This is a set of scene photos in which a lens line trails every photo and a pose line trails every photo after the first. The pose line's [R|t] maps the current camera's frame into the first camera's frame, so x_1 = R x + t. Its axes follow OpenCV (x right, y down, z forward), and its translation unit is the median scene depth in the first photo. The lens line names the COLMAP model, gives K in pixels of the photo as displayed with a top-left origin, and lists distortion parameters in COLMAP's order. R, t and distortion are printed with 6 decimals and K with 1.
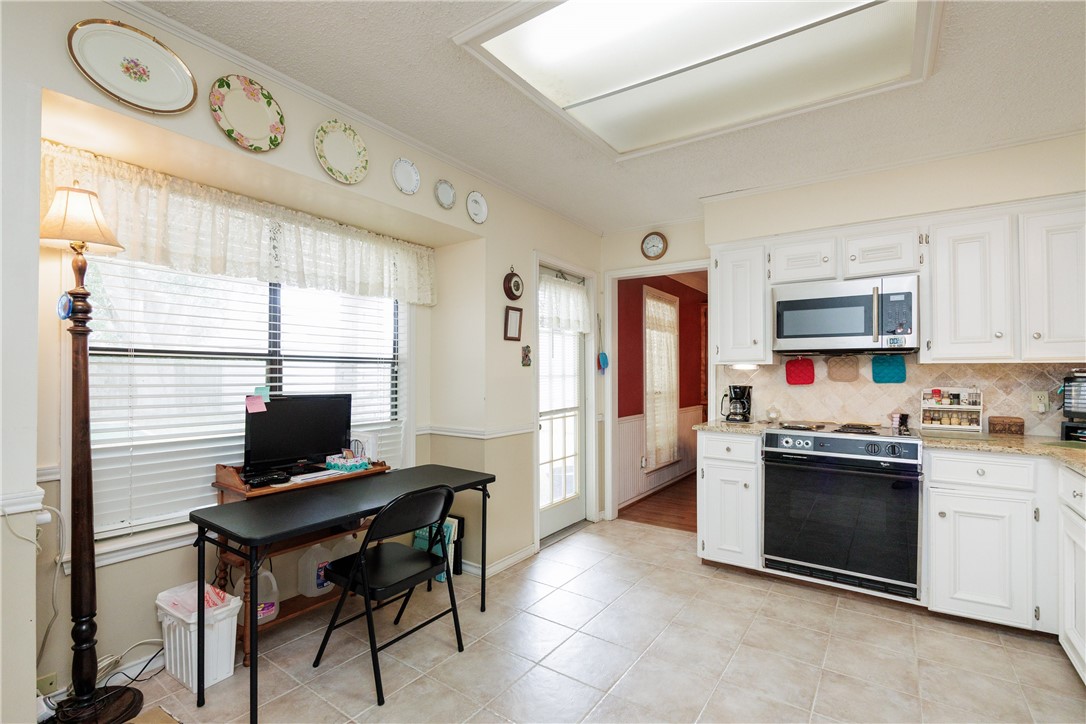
lens RADIAL K [[494.5, 0, 542.1], [0, 494.5, 368.6], [0, 0, 1]] dist [-0.014091, 0.000113]
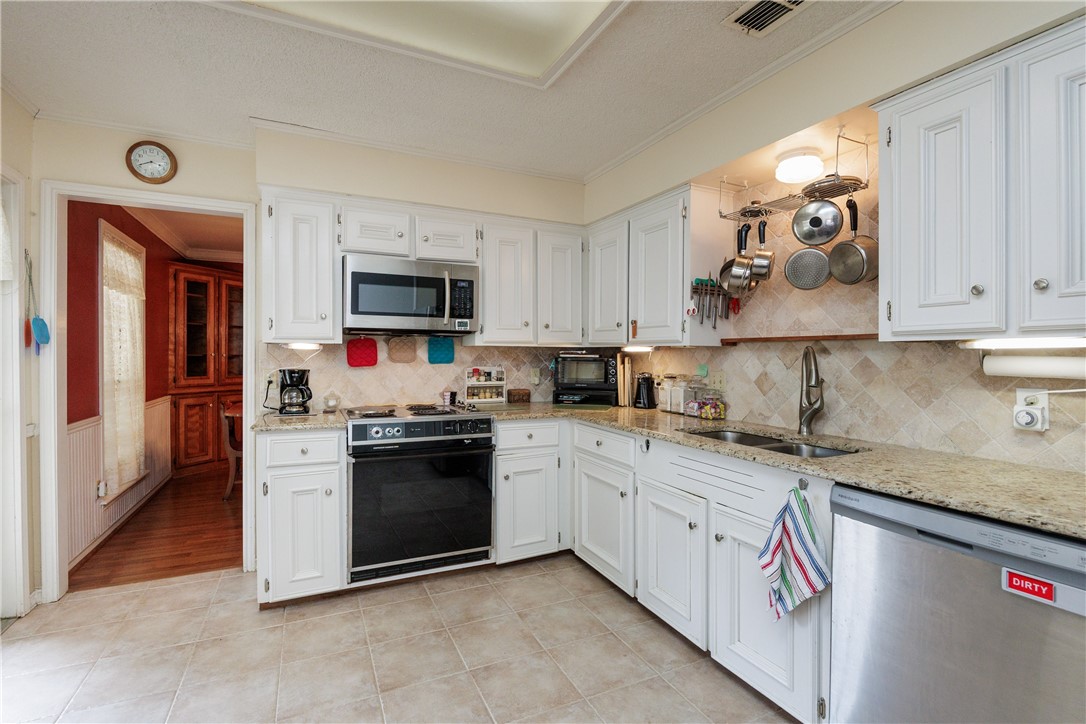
lens RADIAL K [[492.1, 0, 541.1], [0, 492.1, 354.8], [0, 0, 1]] dist [-0.014064, 0.000196]
pose [[0.487982, -0.000310, 0.872854, -0.125205], [-0.010320, 0.999928, 0.006124, 0.001847], [-0.872793, -0.011996, 0.487944, 0.308078]]
